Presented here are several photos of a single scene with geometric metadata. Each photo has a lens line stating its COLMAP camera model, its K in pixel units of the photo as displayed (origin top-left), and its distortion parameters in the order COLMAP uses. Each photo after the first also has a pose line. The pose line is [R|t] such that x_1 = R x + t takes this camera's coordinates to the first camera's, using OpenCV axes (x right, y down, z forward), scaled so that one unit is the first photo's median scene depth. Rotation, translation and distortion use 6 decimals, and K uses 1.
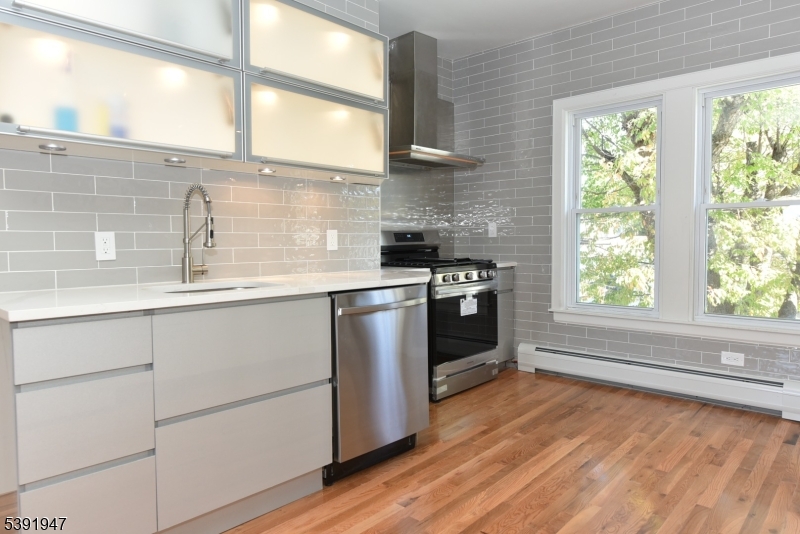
lens RADIAL K [[528.4, 0, 400.0], [0, 528.4, 267.0], [0, 0, 1]] dist [-0.000029, -0.002051]
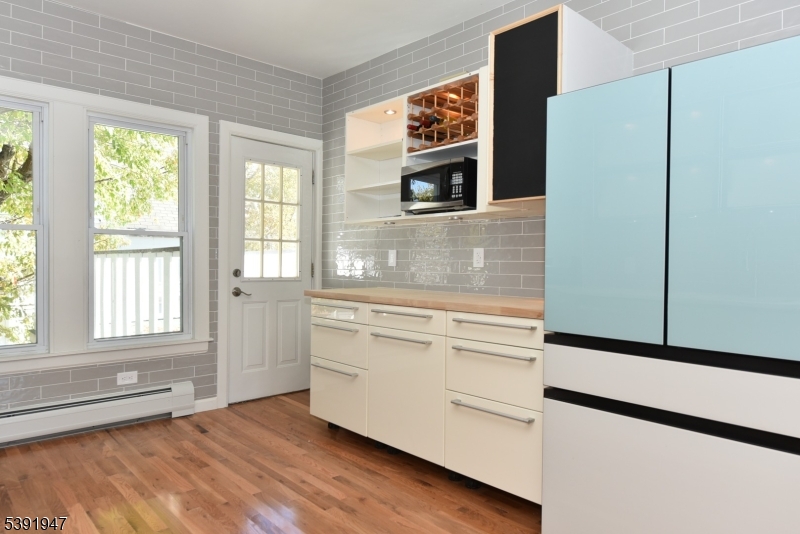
lens RADIAL K [[528.4, 0, 400.0], [0, 528.4, 267.0], [0, 0, 1]] dist [-0.000029, -0.002051]
pose [[0.084109, -0.004948, 0.996444, -0.437089], [0.040705, 0.999170, 0.001526, -0.031089], [-0.995625, 0.040432, 0.084240, 0.428881]]
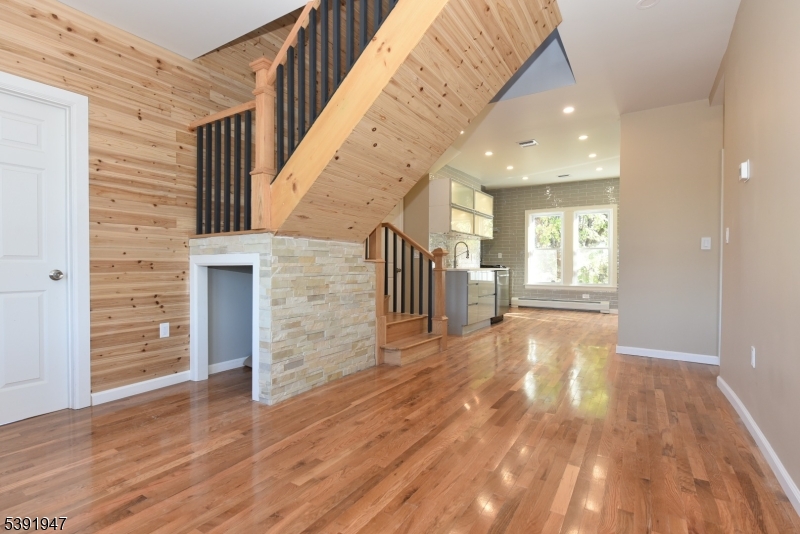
lens RADIAL K [[381.6, 0, 400.0], [0, 381.6, 267.0], [0, 0, 1]] dist [-0.000453, -0.000427]
pose [[0.984708, 0.010033, 0.173921, -1.050529], [-0.002219, 0.998982, -0.045065, 0.120807], [-0.174196, 0.043990, 0.983728, -1.292166]]
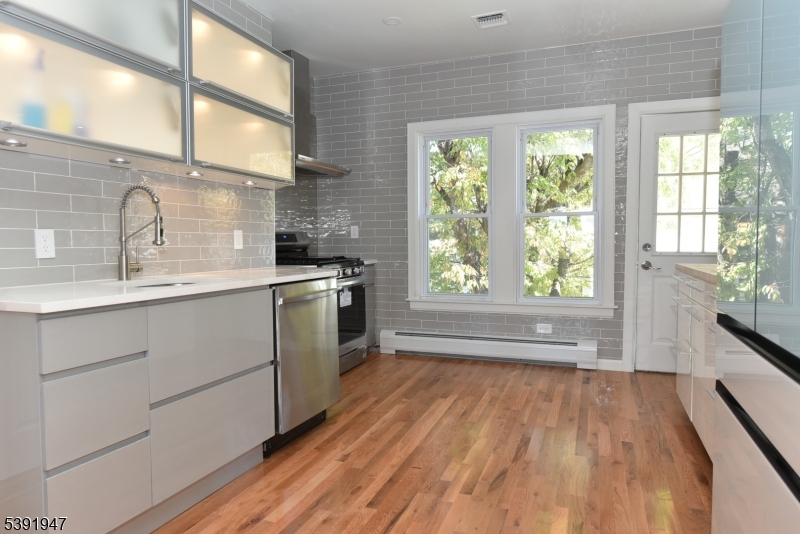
lens RADIAL K [[520.1, 0, 400.0], [0, 520.1, 267.0], [0, 0, 1]] dist [-0.001071, 0.000250]
pose [[0.928578, -0.017296, 0.370733, -0.236643], [0.019281, 0.999813, -0.001648, 0.013973], [-0.370635, 0.008678, 0.928738, -0.114382]]
